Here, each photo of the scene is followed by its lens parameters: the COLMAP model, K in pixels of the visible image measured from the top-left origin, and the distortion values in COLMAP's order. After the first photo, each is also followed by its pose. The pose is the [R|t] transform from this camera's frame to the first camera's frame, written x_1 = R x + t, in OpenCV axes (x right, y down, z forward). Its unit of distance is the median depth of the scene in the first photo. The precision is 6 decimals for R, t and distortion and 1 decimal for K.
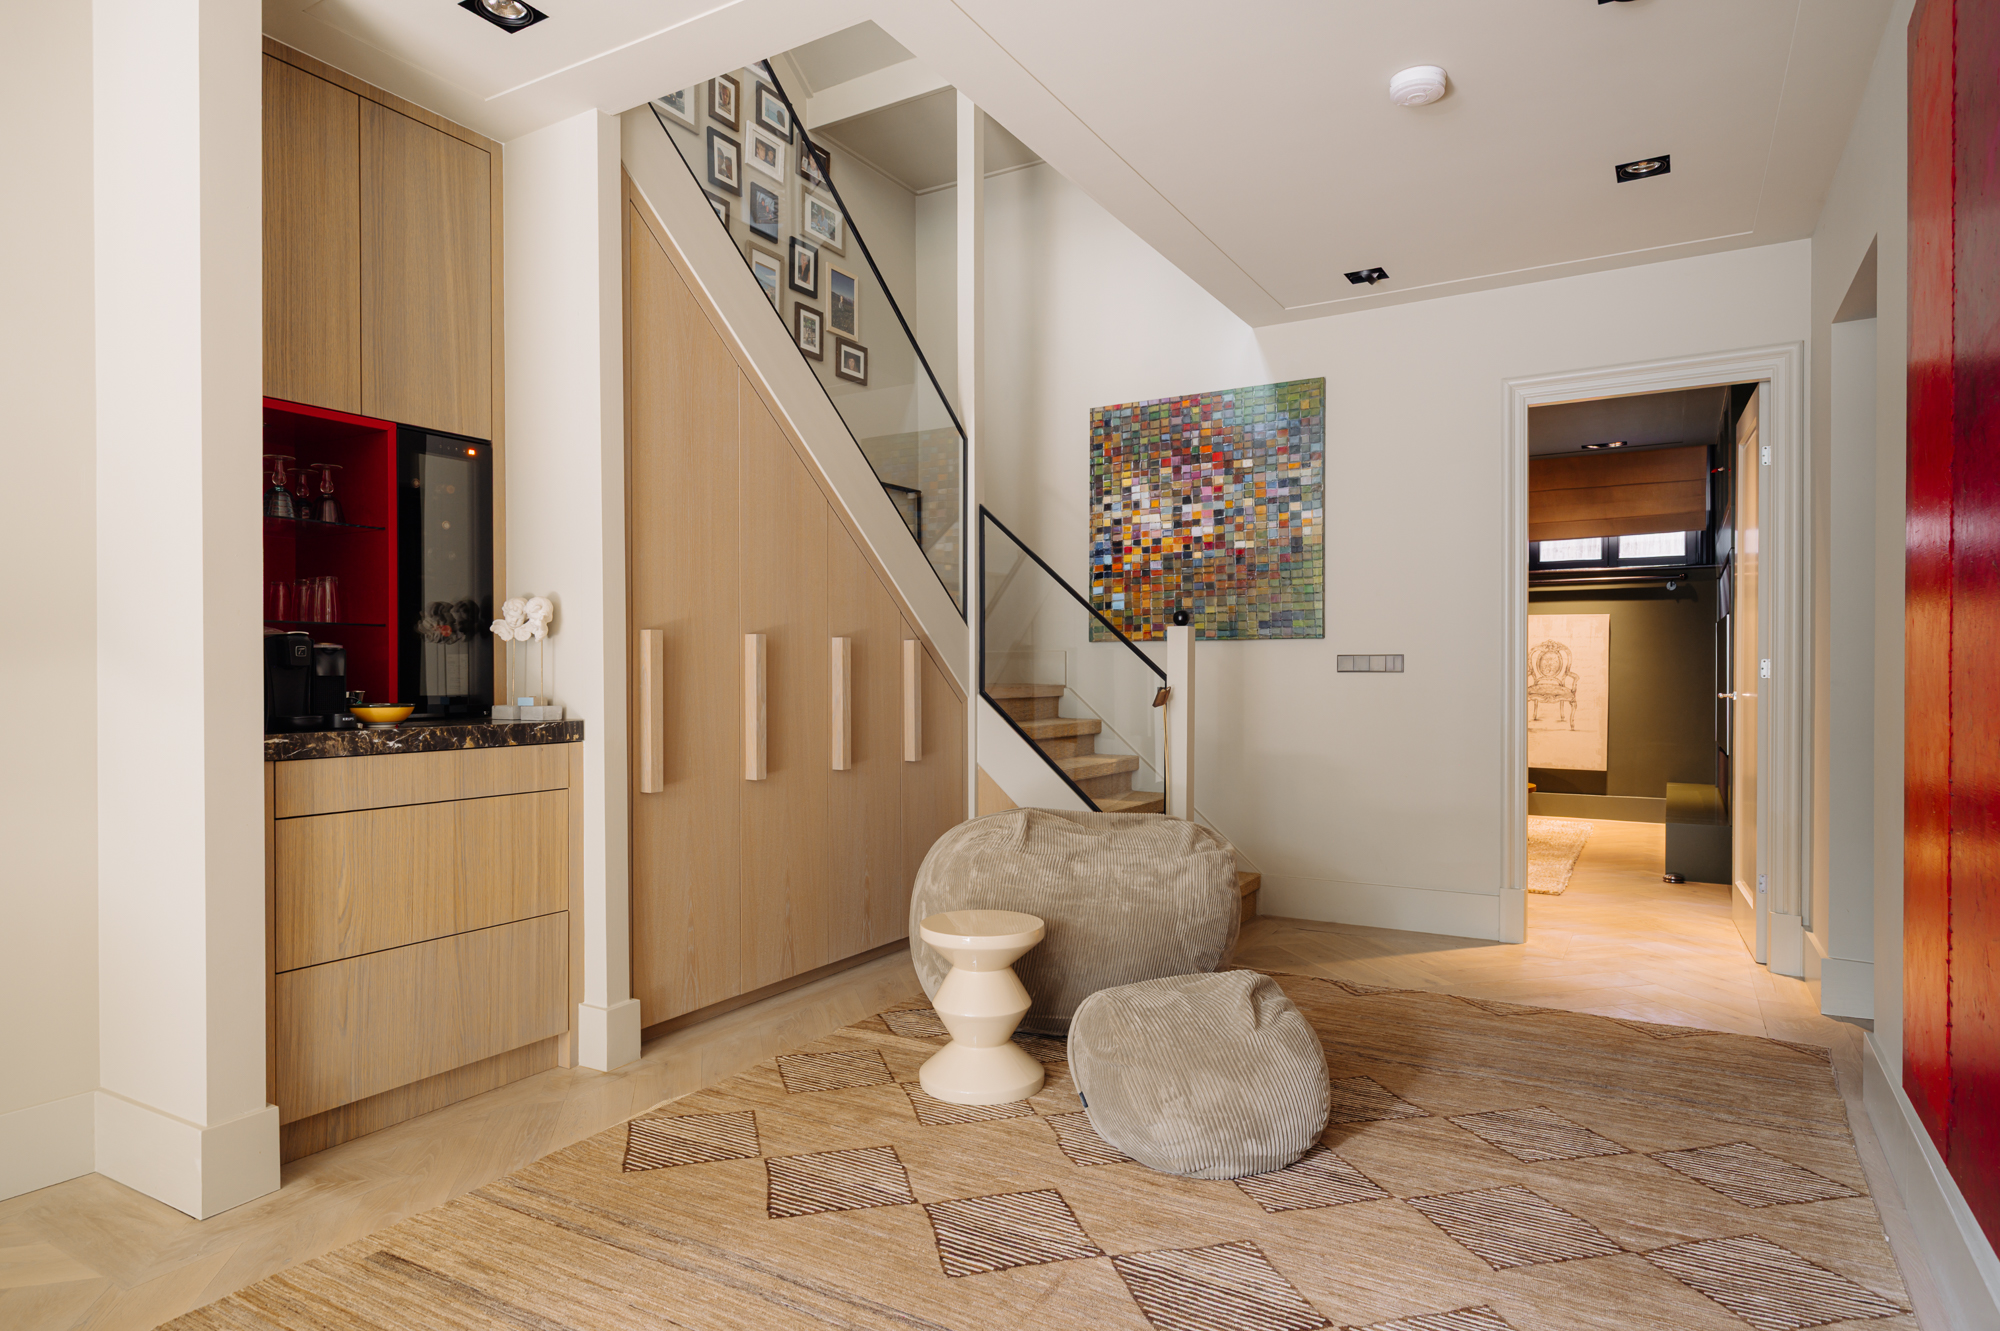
lens RADIAL K [[1140.3, 0, 994.5], [0, 1140.3, 664.2], [0, 0, 1]] dist [0.003726, 0.000434]
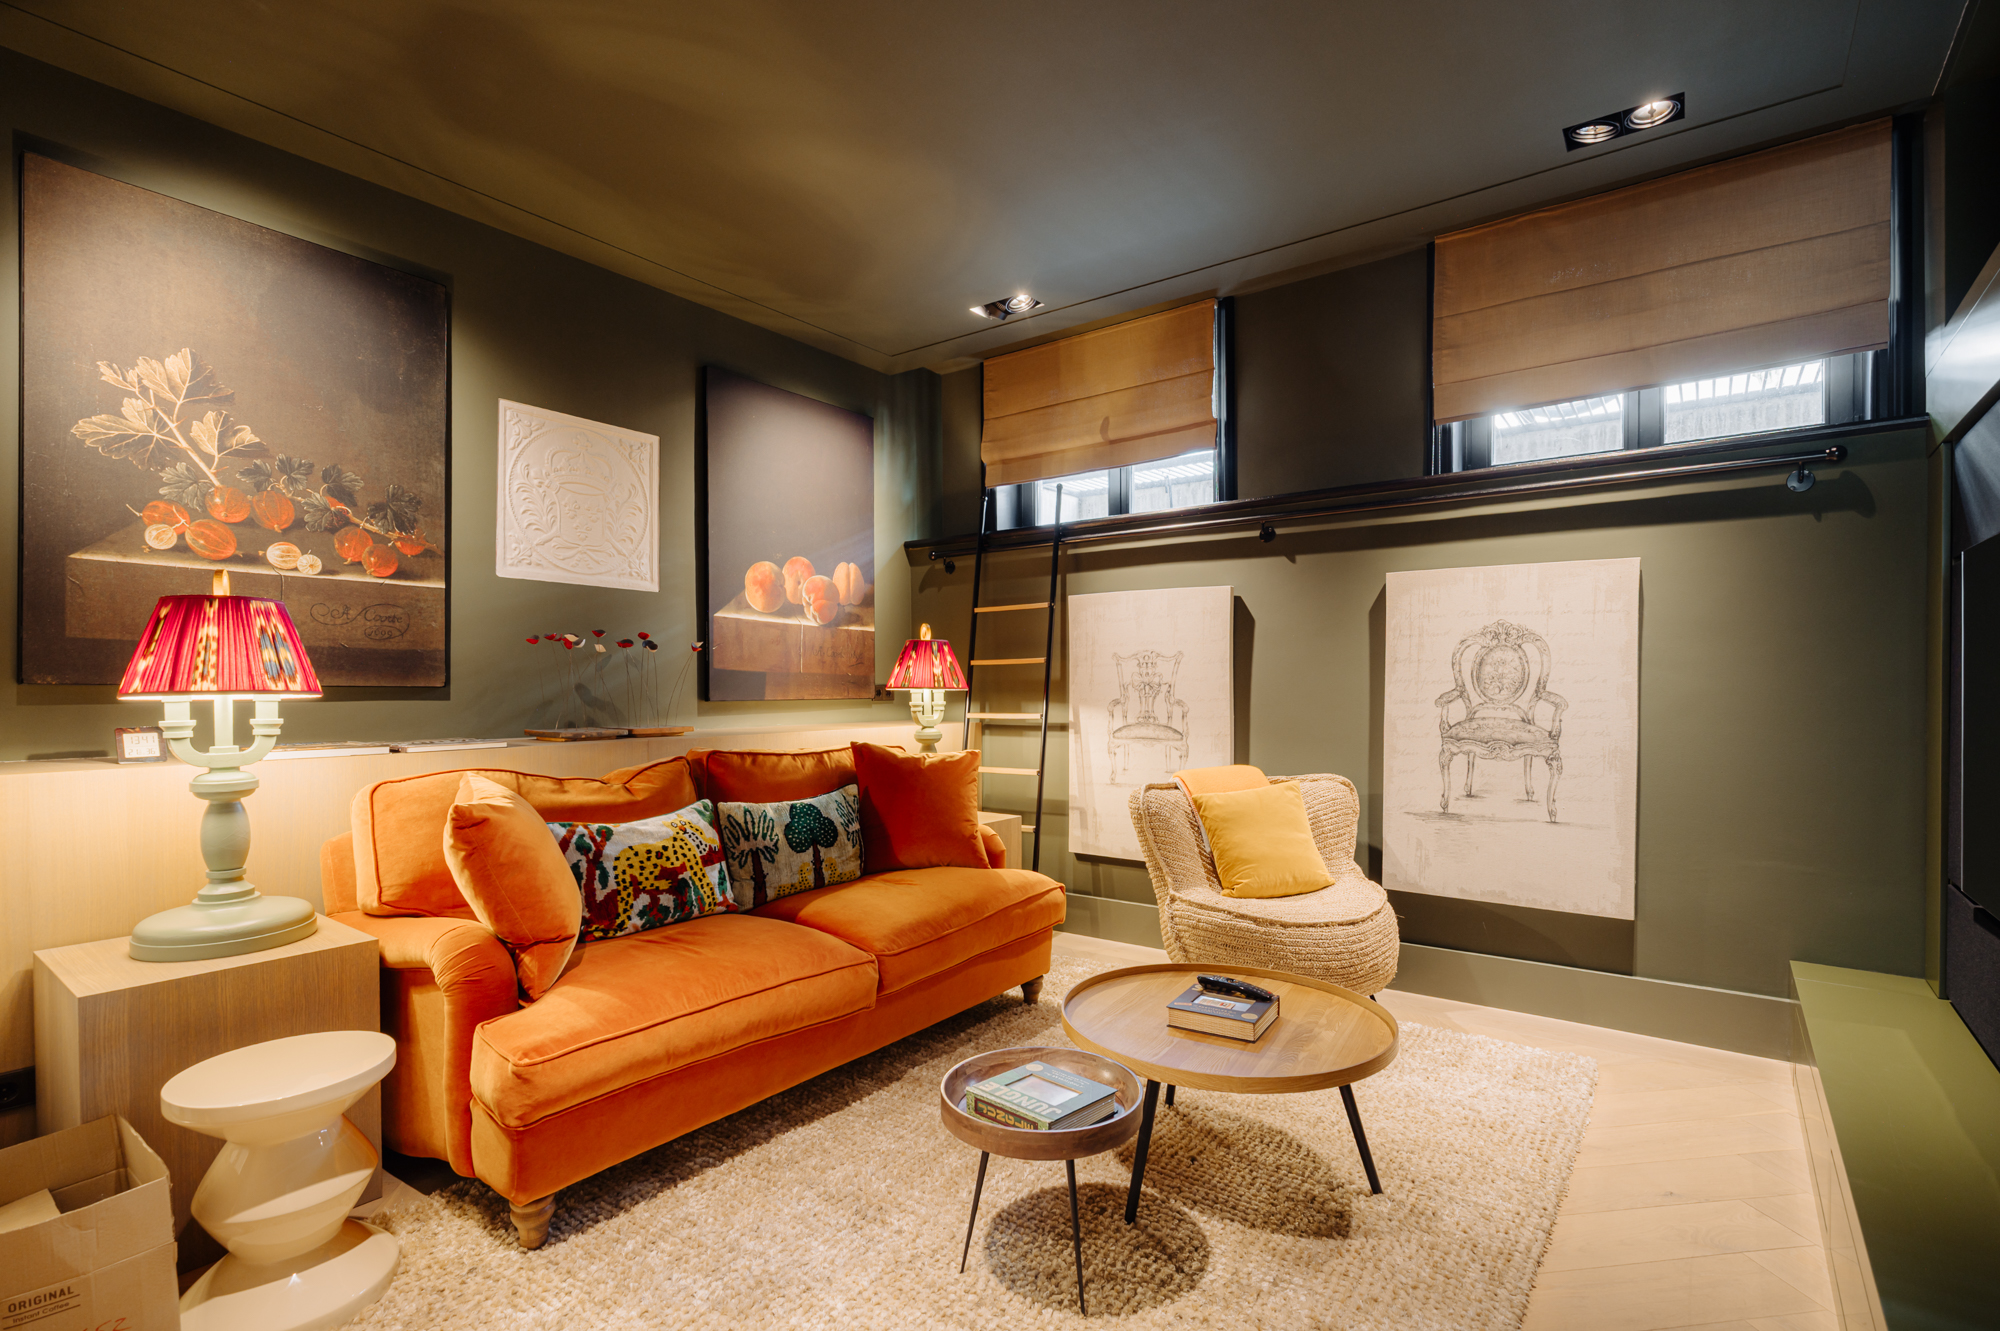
lens RADIAL K [[921.9, 0, 1011.8], [0, 921.9, 685.2], [0, 0, 1]] dist [-0.000833, -0.000199]
pose [[0.992912, -0.001753, -0.118835, 0.339346], [0.001844, 0.999998, 0.000662, 0.003718], [0.118834, -0.000876, 0.992914, 0.617556]]
